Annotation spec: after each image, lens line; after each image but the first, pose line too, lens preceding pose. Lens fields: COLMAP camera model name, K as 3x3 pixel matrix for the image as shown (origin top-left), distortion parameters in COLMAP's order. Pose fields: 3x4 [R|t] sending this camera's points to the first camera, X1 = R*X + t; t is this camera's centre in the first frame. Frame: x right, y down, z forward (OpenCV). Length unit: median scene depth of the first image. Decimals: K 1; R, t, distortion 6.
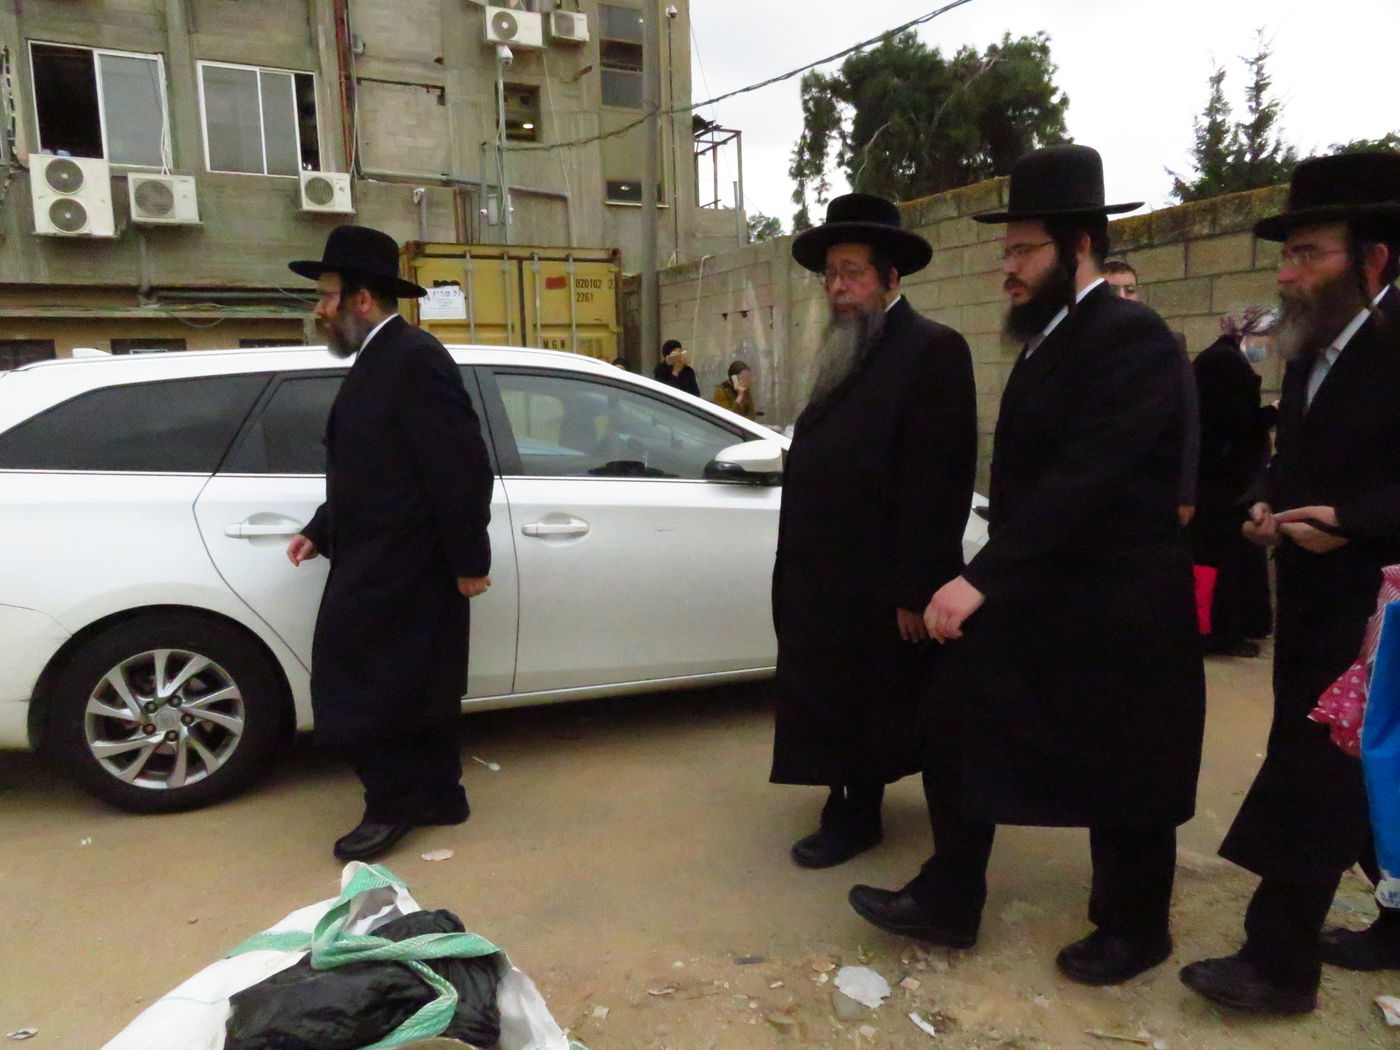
lens RADIAL K [[1022.1, 0, 700.0], [0, 1022.1, 525.0], [0, 0, 1]] dist [-0.001522, 0.005289]
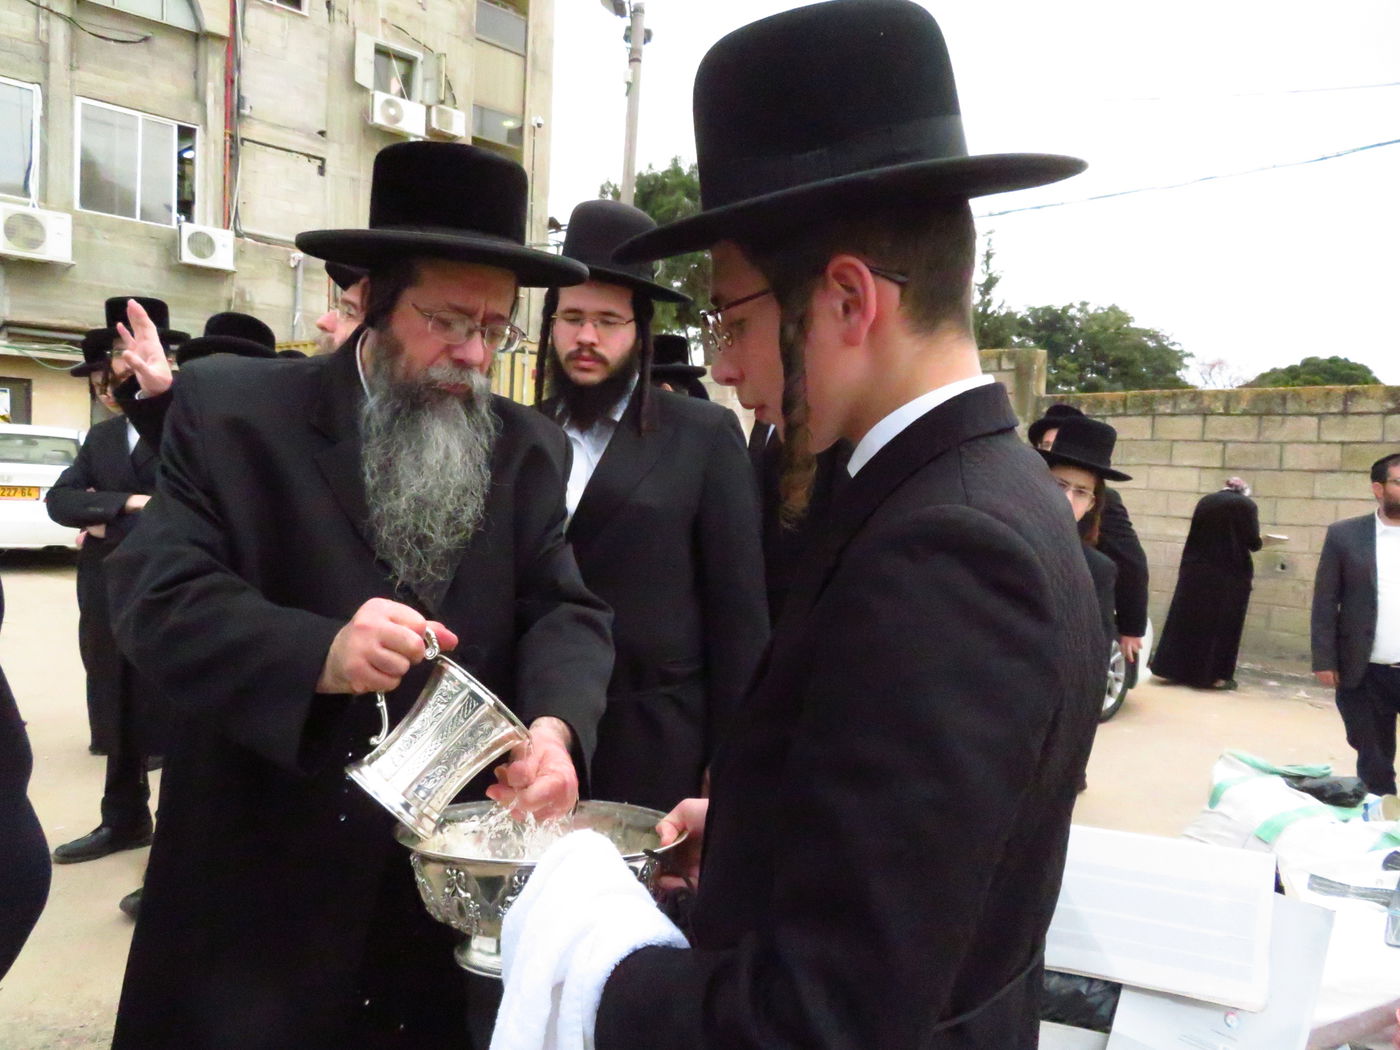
lens RADIAL K [[1022.1, 0, 700.0], [0, 1022.1, 525.0], [0, 0, 1]] dist [-0.001522, 0.005289]
pose [[0.953456, 0.053696, 0.296711, -0.187115], [-0.031421, 0.996352, -0.079343, 0.005907], [-0.299889, 0.066327, 0.951665, -0.064475]]
